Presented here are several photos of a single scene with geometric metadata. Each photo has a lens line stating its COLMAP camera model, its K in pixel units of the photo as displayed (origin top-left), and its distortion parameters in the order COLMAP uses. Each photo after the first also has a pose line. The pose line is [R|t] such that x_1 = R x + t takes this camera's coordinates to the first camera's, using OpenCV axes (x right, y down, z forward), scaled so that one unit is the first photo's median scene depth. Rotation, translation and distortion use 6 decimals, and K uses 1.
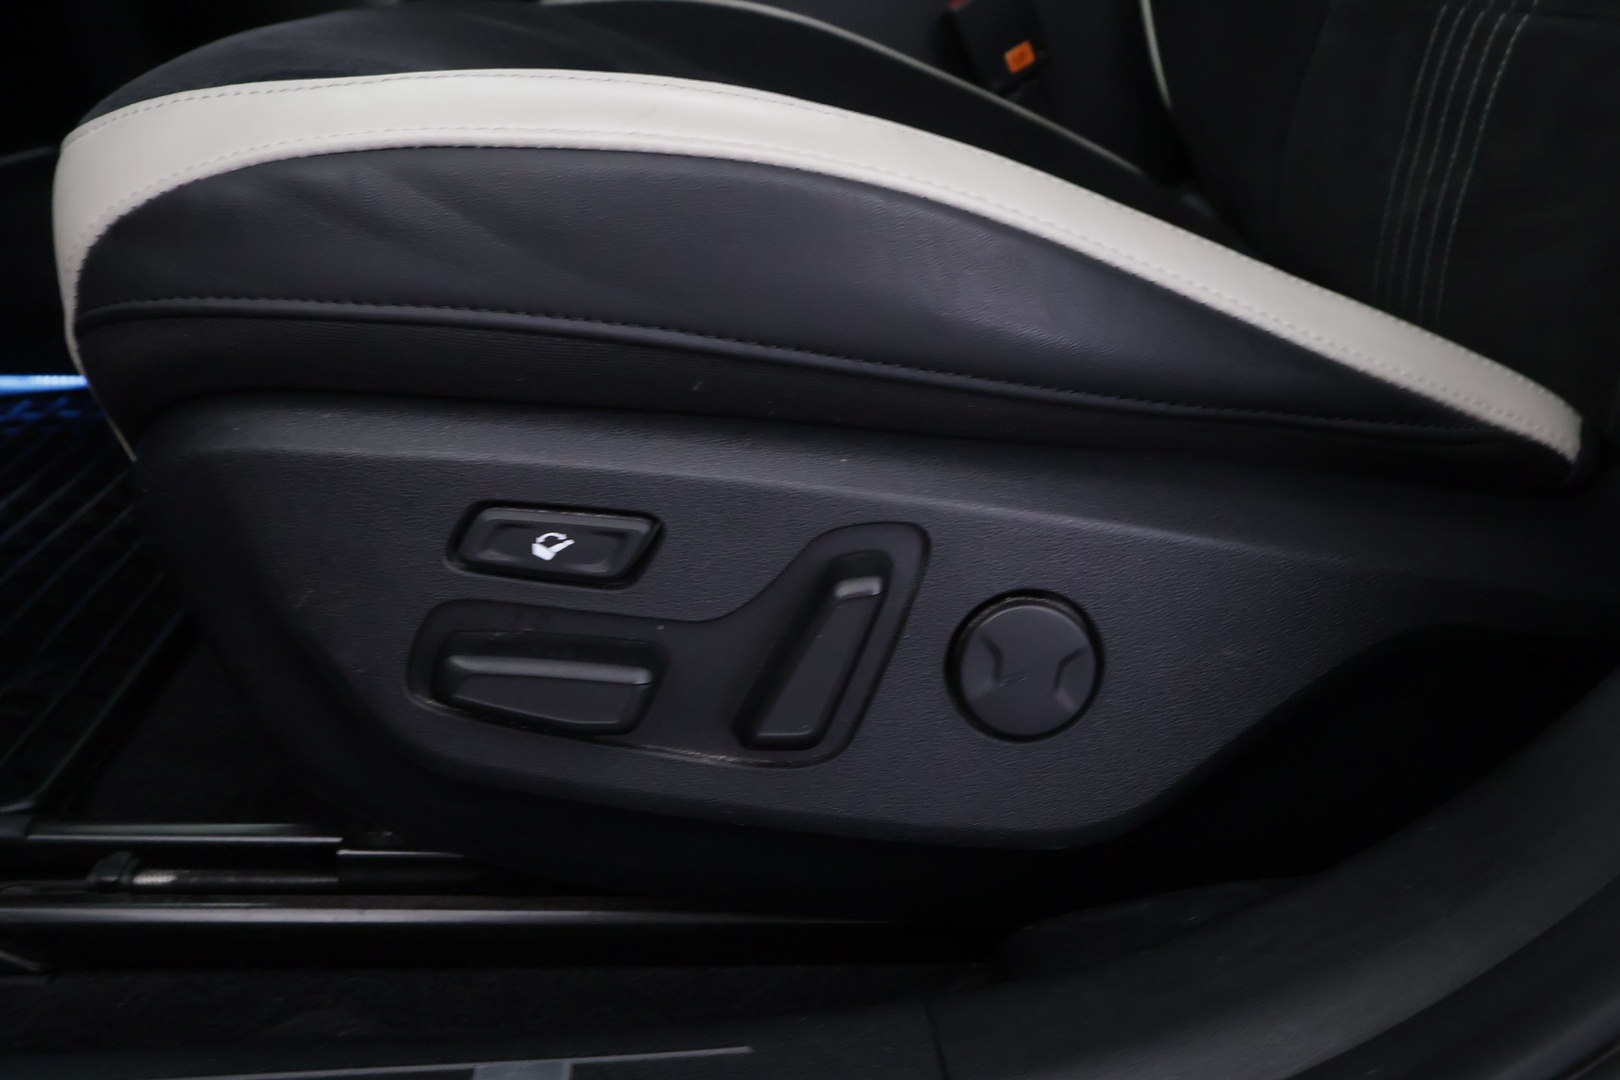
lens RADIAL K [[1418.2, 0, 811.7], [0, 1418.2, 502.3], [0, 0, 1]] dist [0.013466, -0.002351]
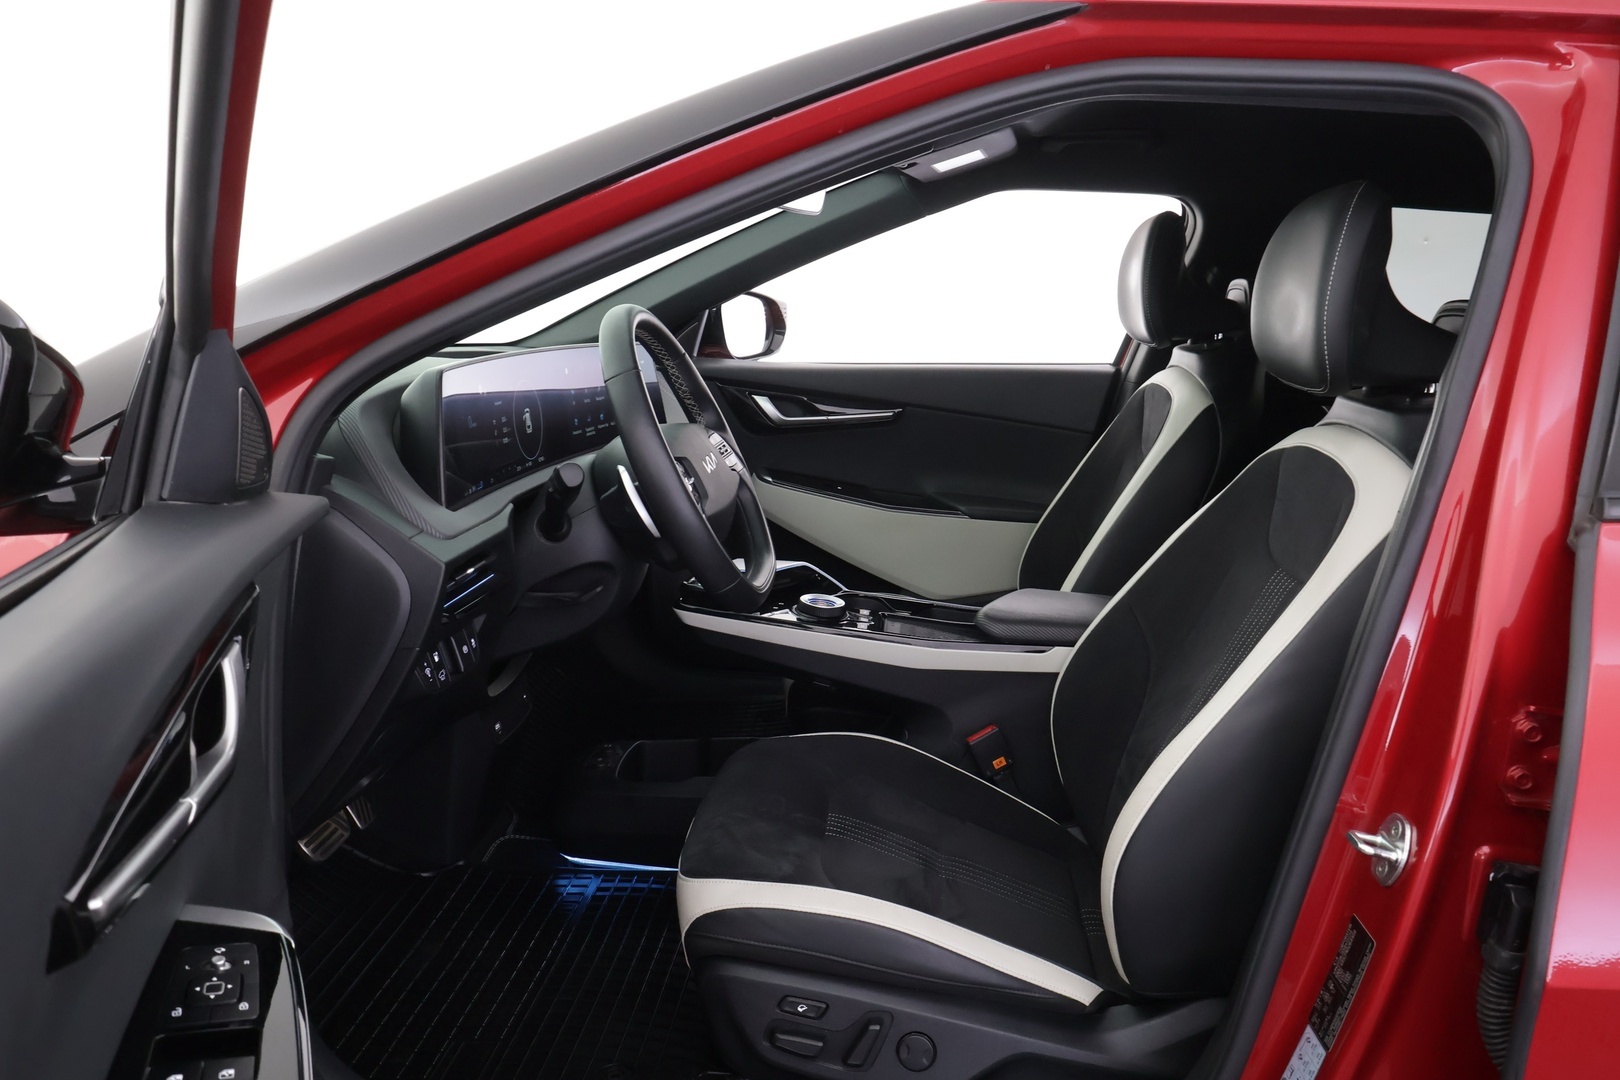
lens RADIAL K [[1418.2, 0, 811.7], [0, 1418.2, 502.3], [0, 0, 1]] dist [0.013466, -0.002351]
pose [[0.990036, 0.066010, -0.124387, 0.261470], [-0.091729, 0.972519, -0.213993, -0.516736], [0.106843, 0.223271, 0.968883, -3.325570]]
